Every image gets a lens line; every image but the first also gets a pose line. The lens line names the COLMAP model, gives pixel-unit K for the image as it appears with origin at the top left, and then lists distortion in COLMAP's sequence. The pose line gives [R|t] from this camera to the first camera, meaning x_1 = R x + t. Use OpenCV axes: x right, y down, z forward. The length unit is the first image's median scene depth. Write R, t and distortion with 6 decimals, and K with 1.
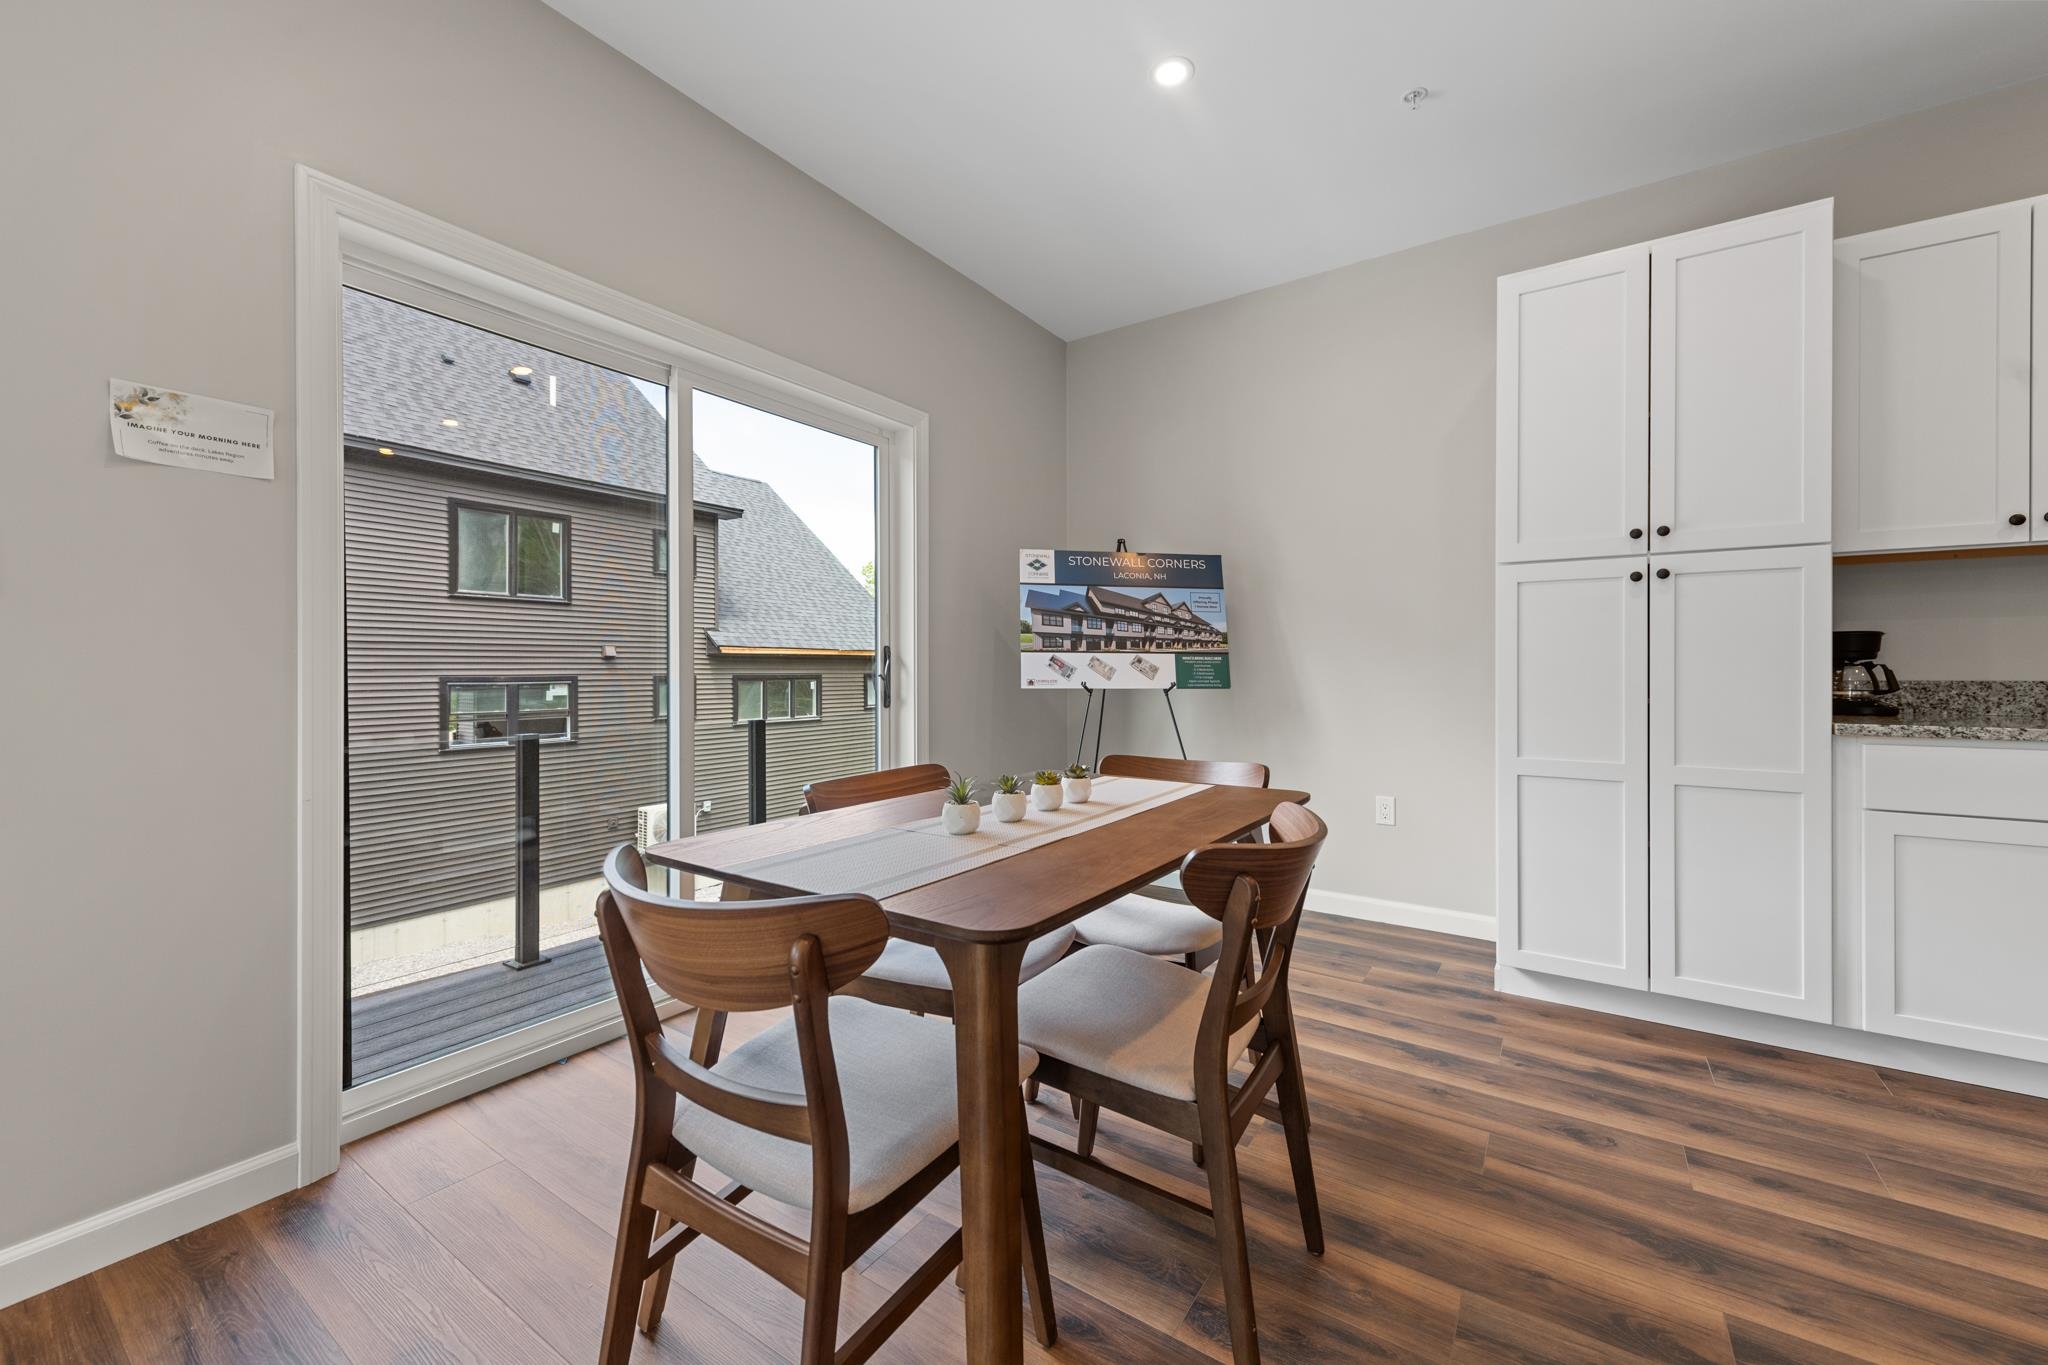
lens RADIAL K [[803.4, 0, 1024.6], [0, 803.4, 667.3], [0, 0, 1]] dist [0.008891, -0.001981]
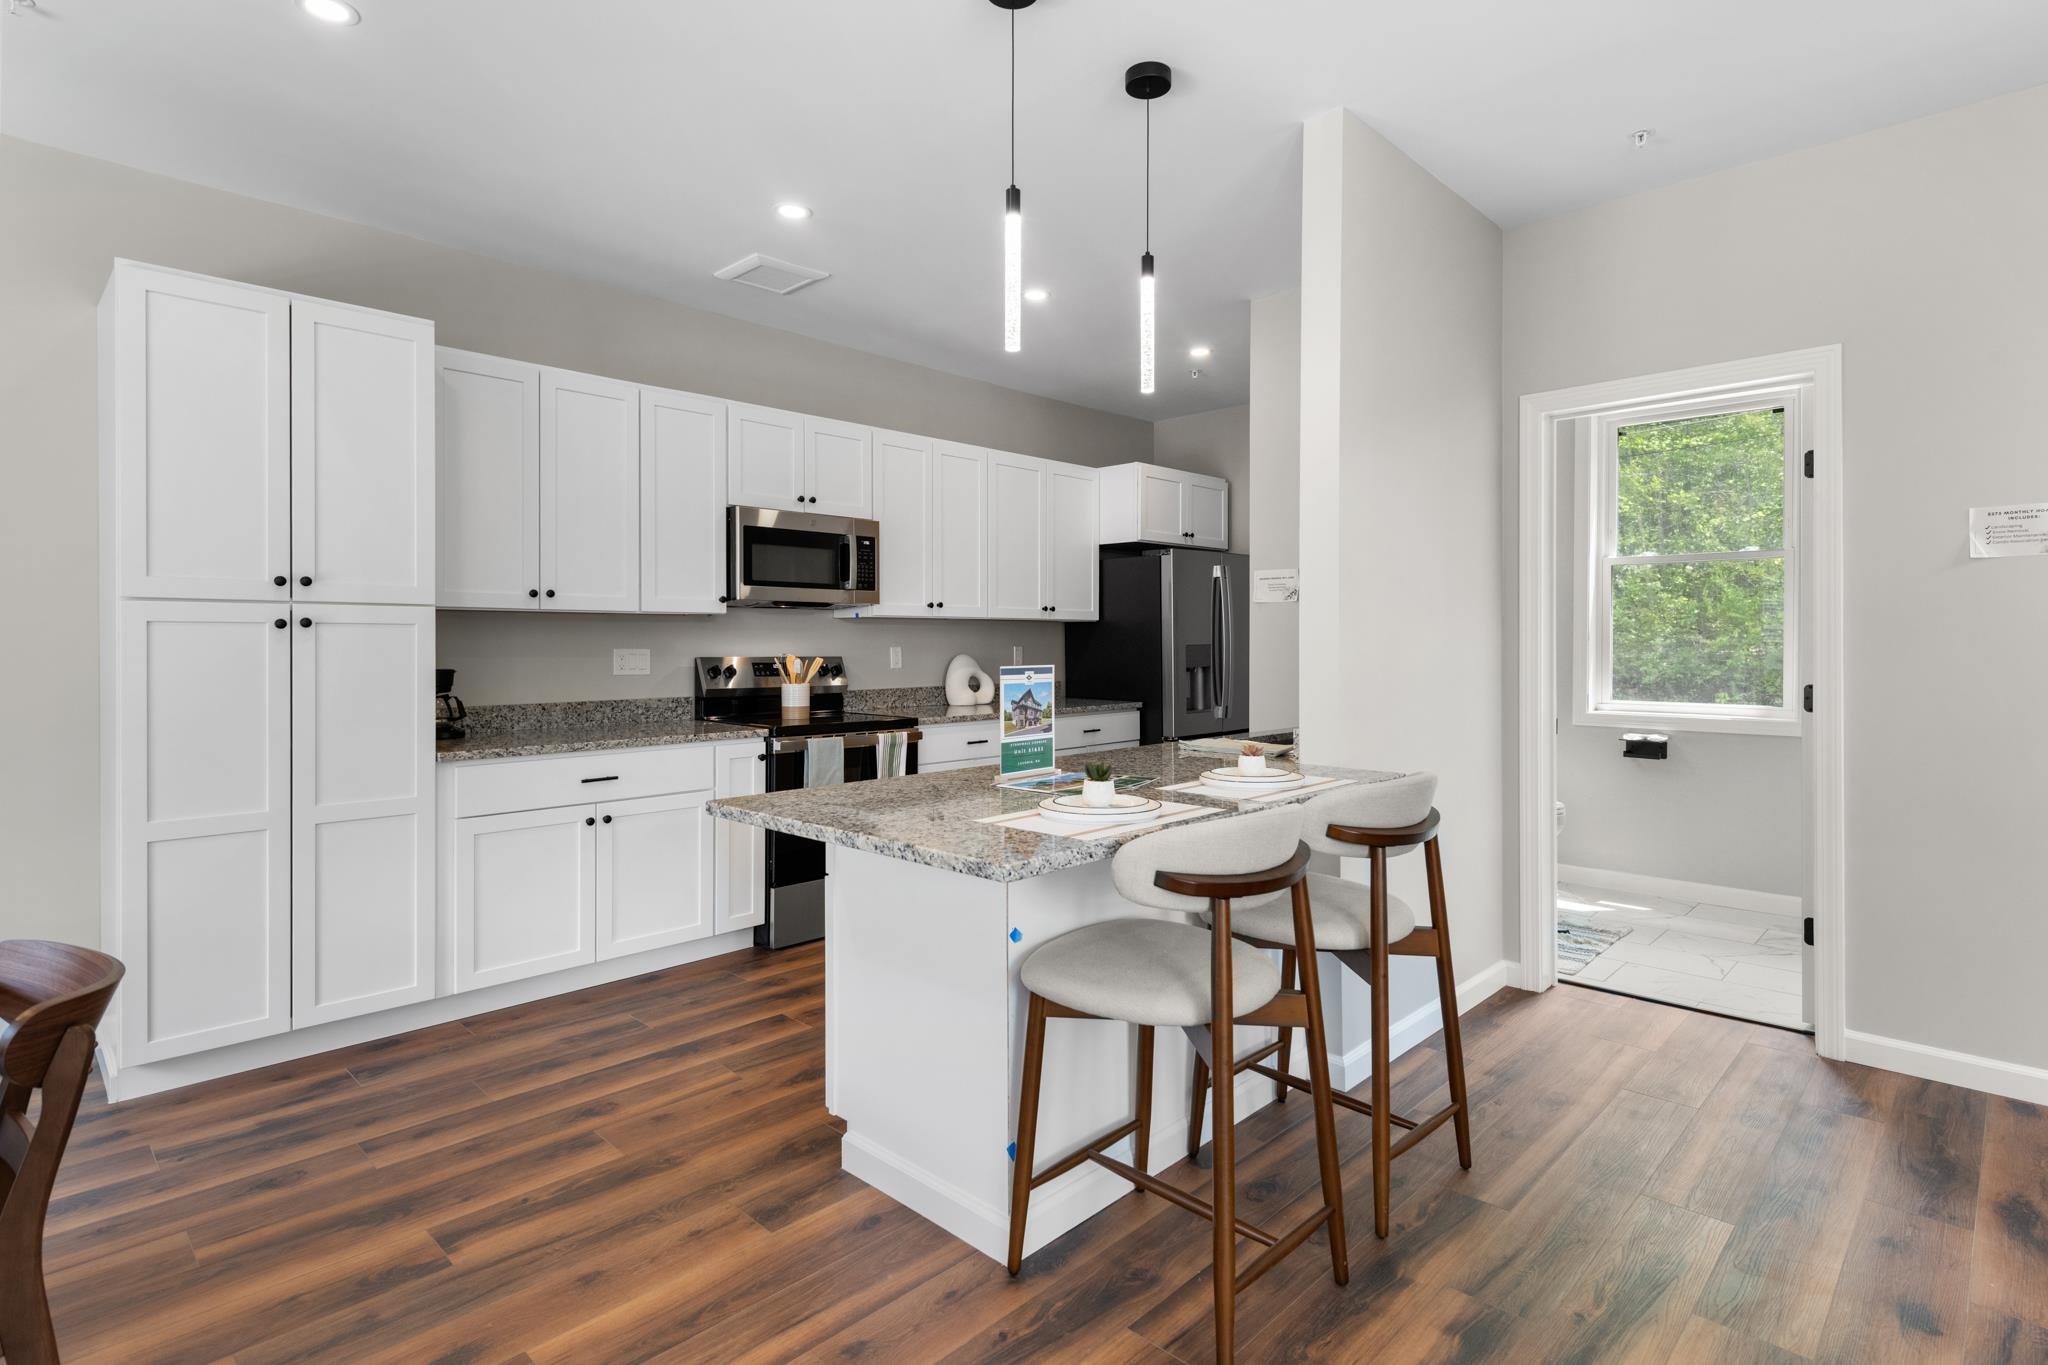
lens RADIAL K [[1028.8, 0, 1044.9], [0, 1028.8, 644.4], [0, 0, 1]] dist [0.005024, -0.000626]
pose [[0.164042, -0.003774, 0.986446, -0.322346], [-0.001788, 0.999990, 0.004123, -0.084874], [-0.986452, -0.002440, 0.164034, -0.137205]]
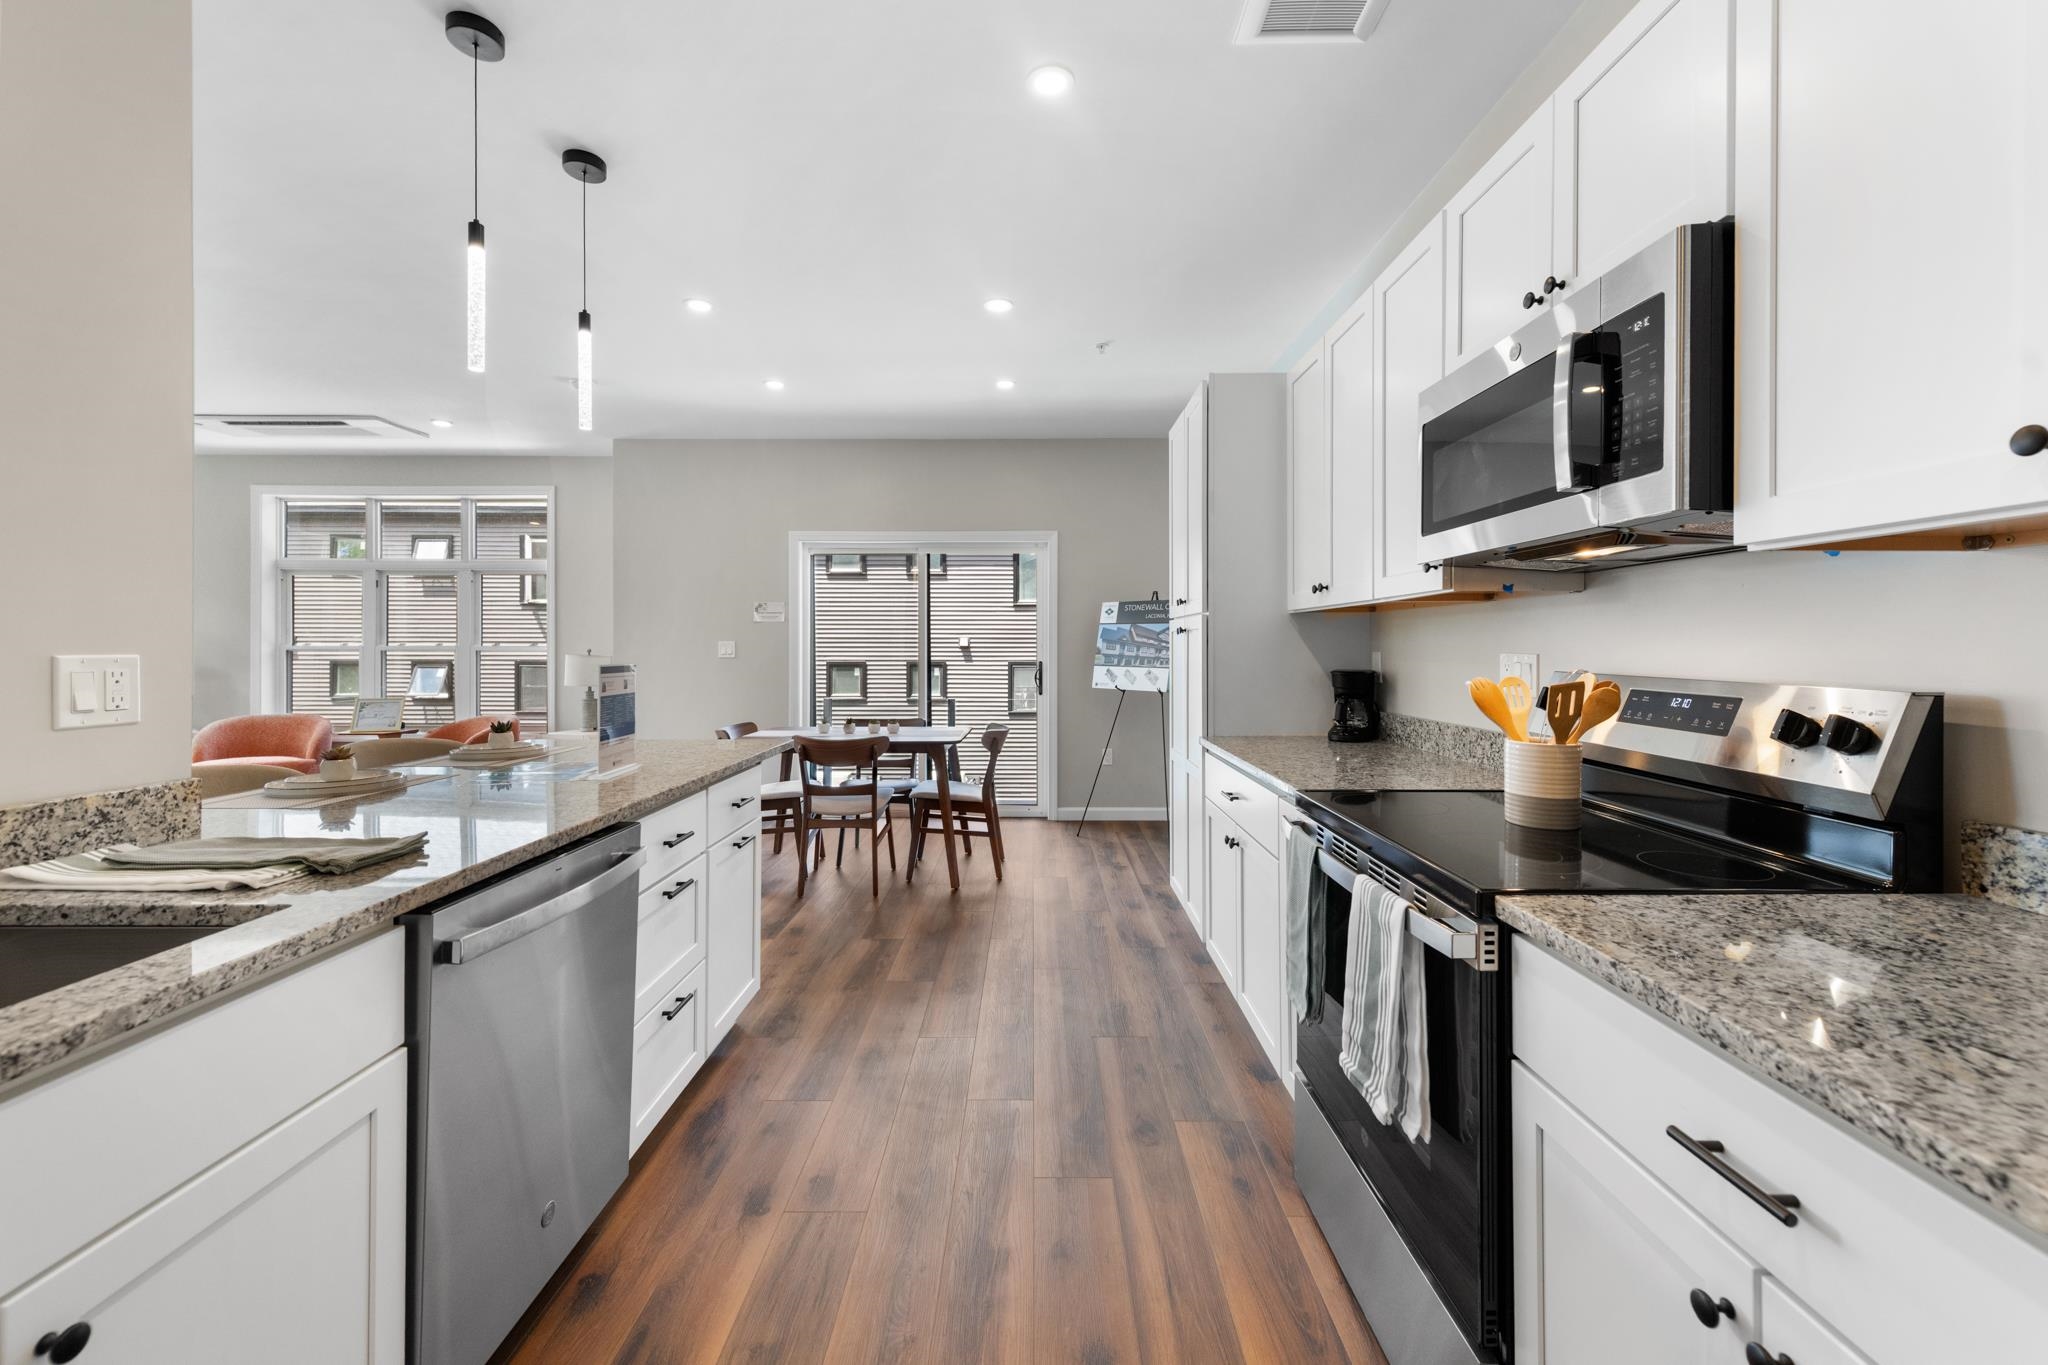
lens RADIAL K [[803.4, 0, 1023.5], [0, 803.4, 652.0], [0, 0, 1]] dist [0.008891, -0.001981]
pose [[0.555367, 0.005059, -0.831590, 1.672778], [0.002509, 0.999967, 0.007759, -0.078440], [0.831601, -0.006395, 0.555336, -0.059021]]
